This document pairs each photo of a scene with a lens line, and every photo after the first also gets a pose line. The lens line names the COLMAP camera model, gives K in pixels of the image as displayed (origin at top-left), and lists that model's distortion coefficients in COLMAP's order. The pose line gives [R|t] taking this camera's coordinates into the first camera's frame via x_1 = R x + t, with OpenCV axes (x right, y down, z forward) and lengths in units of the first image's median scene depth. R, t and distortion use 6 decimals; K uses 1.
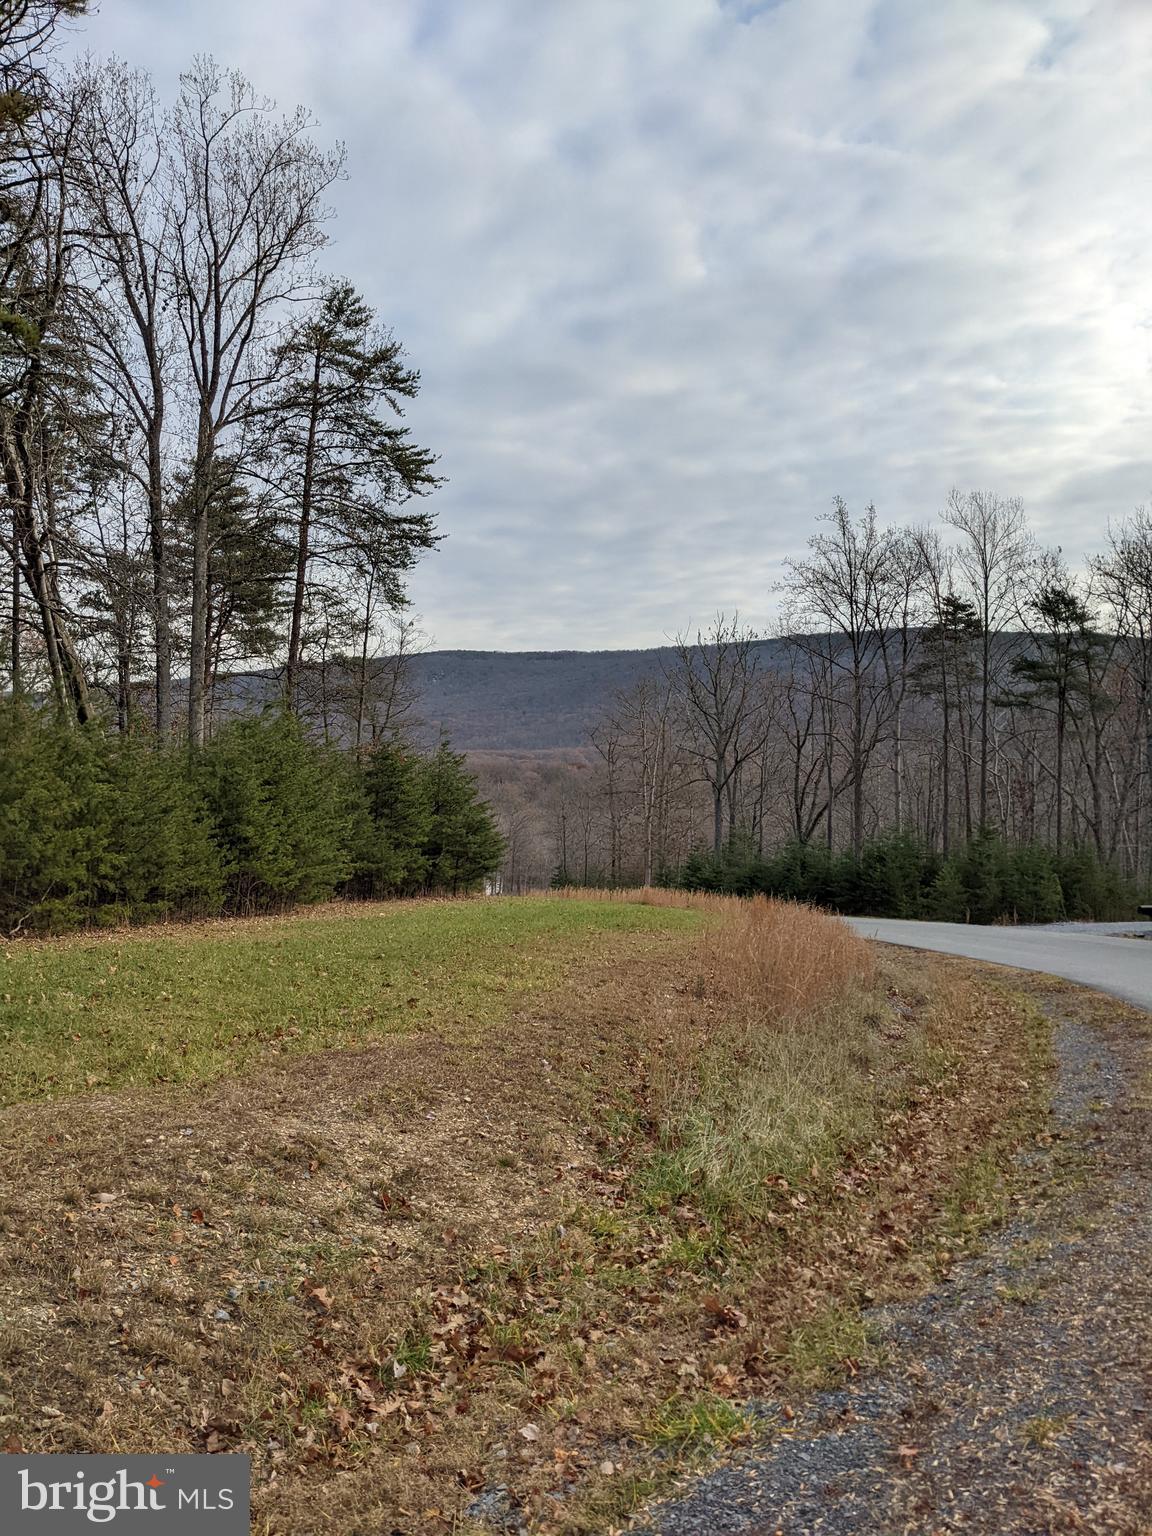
lens RADIAL K [[1191.9, 0, 571.5], [0, 1191.9, 799.9], [0, 0, 1]] dist [0.118713, -0.269832]
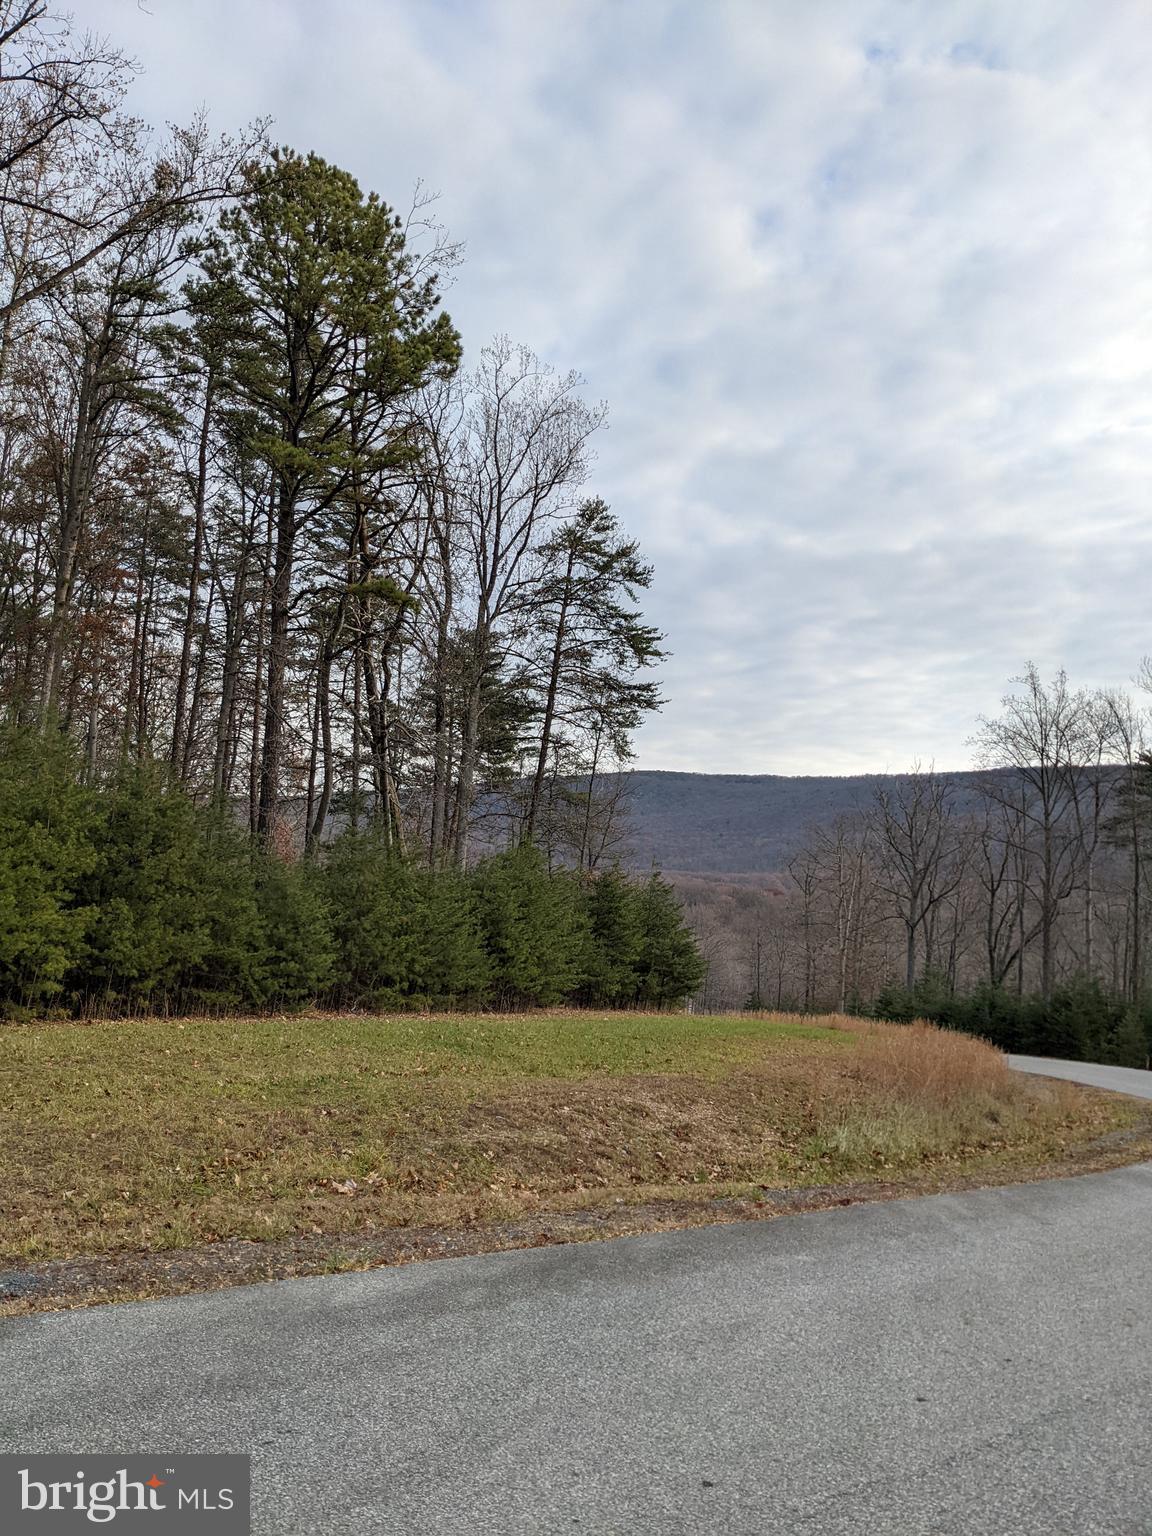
lens RADIAL K [[1191.9, 0, 571.5], [0, 1191.9, 799.9], [0, 0, 1]] dist [0.118713, -0.269832]
pose [[0.985763, 0.035920, -0.164257, -0.001972], [-0.052232, 0.994001, -0.096095, -0.004872], [0.159820, 0.103306, 0.981726, -0.159245]]
